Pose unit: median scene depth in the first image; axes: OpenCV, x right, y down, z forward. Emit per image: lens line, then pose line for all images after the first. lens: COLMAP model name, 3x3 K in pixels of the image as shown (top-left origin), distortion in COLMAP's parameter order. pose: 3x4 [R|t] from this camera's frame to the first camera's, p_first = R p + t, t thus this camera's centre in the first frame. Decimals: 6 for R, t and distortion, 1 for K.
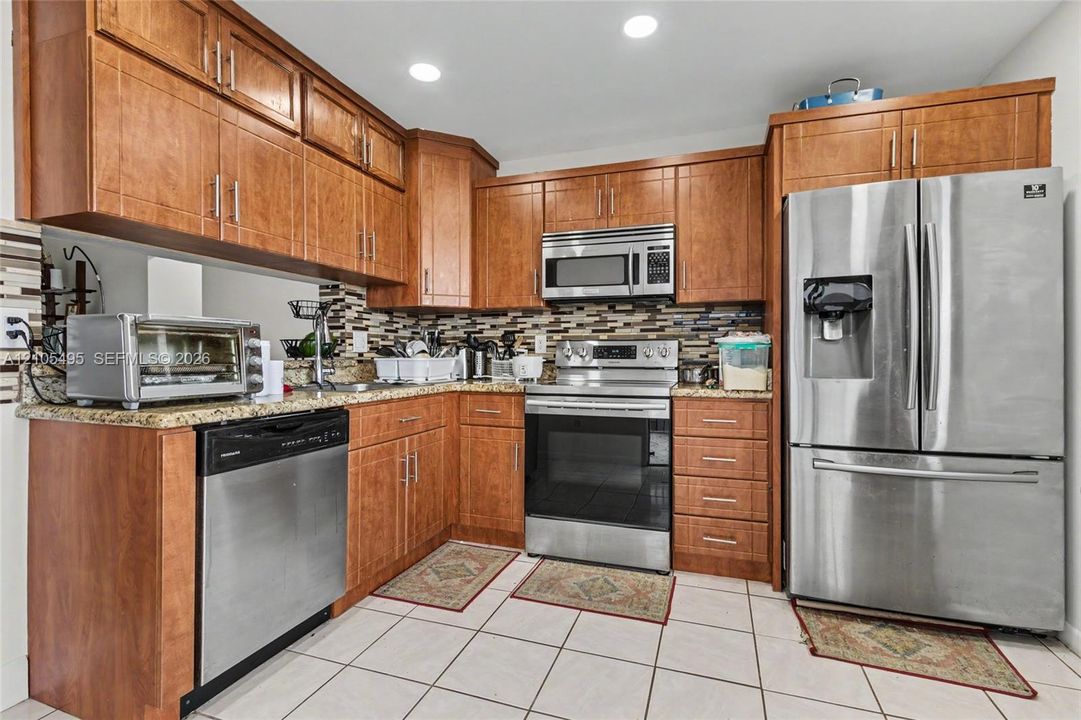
lens RADIAL K [[494.1, 0, 544.5], [0, 494.1, 357.7], [0, 0, 1]] dist [-0.000310, -0.001784]
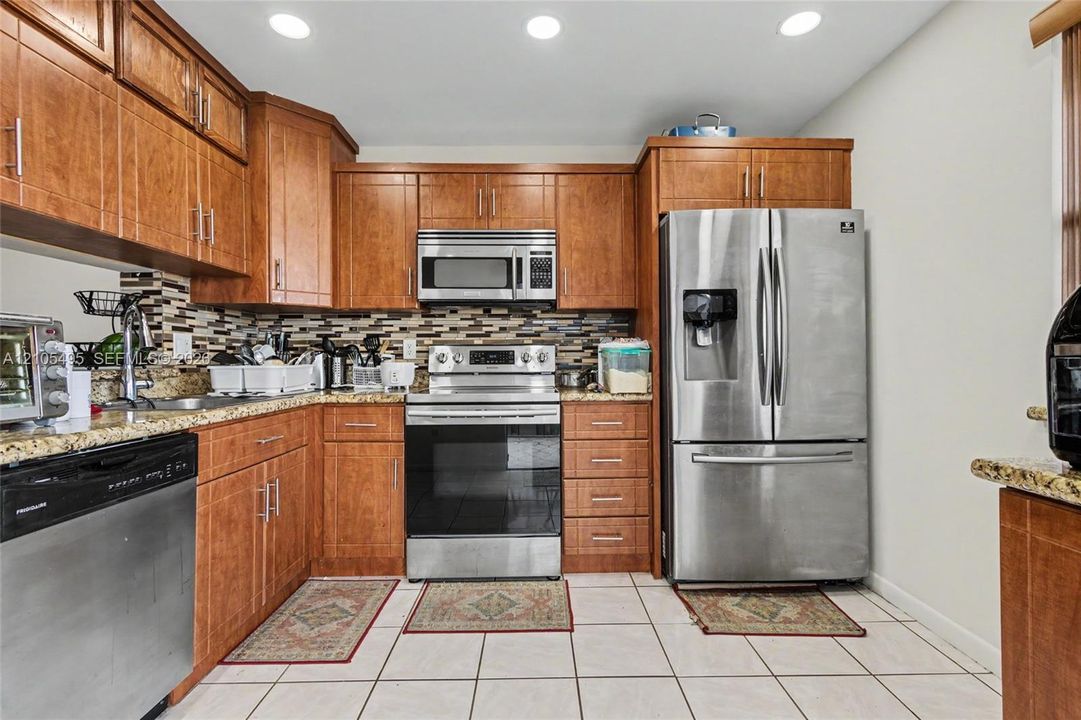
lens RADIAL K [[494.1, 0, 544.5], [0, 494.1, 357.7], [0, 0, 1]] dist [-0.000310, -0.001784]
pose [[0.940363, -0.004991, 0.340136, -0.115736], [0.008083, 0.999938, -0.007674, -0.002669], [-0.340076, 0.009965, 0.940345, 0.063260]]
